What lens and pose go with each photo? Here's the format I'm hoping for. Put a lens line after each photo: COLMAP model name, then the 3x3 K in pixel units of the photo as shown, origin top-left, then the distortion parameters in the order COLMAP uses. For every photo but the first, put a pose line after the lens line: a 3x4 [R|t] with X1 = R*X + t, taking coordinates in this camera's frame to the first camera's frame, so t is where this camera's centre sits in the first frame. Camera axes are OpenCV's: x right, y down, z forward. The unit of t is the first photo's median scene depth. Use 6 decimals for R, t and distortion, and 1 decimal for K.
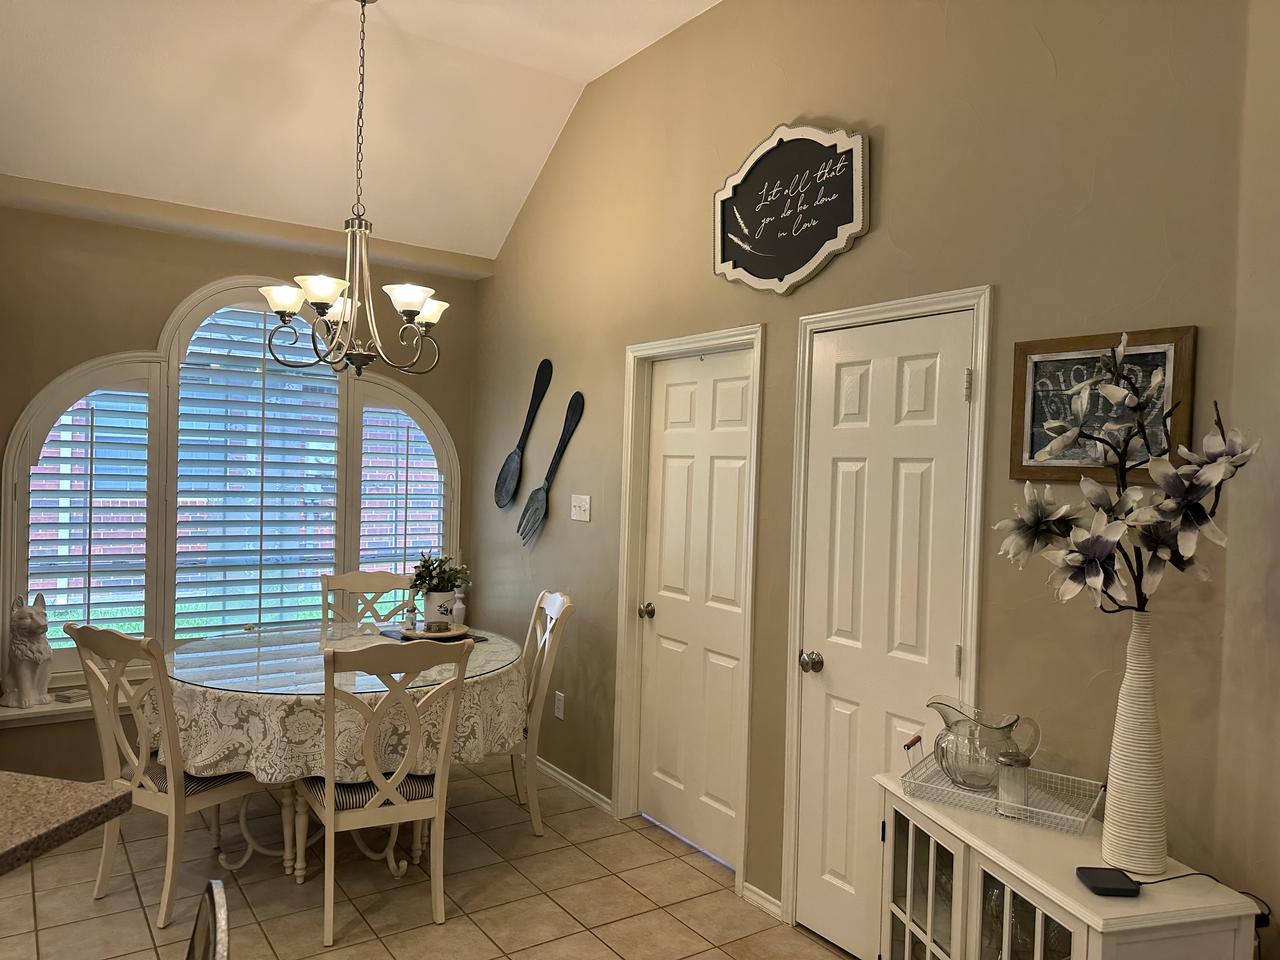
lens RADIAL K [[927.0, 0, 639.7], [0, 927.0, 482.4], [0, 0, 1]] dist [0.050270, -0.071927]
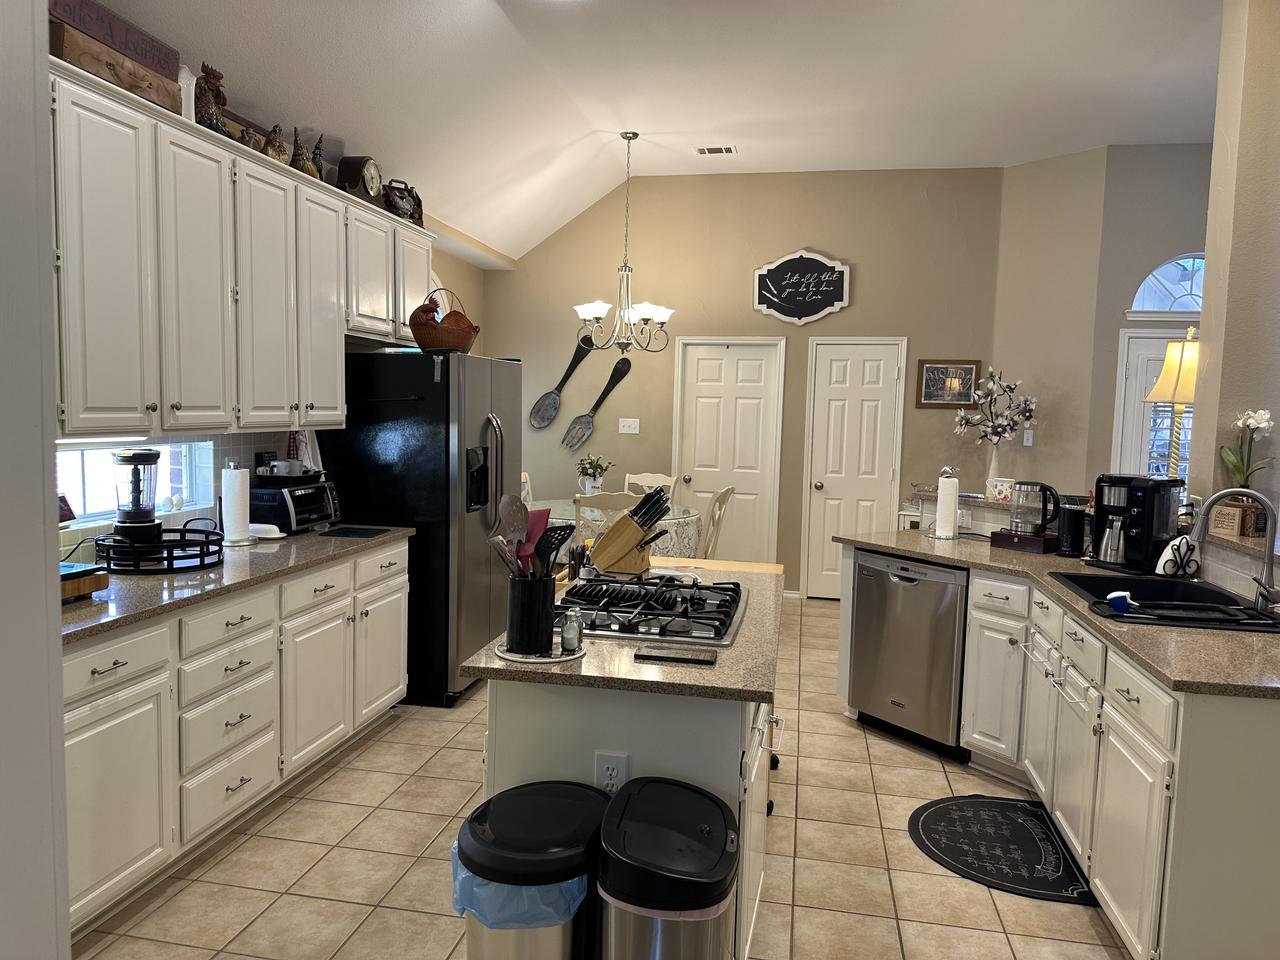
lens RADIAL K [[927.0, 0, 640.5], [0, 927.0, 483.1], [0, 0, 1]] dist [0.050270, -0.071927]
pose [[0.710454, -0.068983, 0.700354, -1.752592], [0.010727, 0.996130, 0.087235, -0.024348], [-0.703661, -0.054464, 0.708445, -0.343187]]
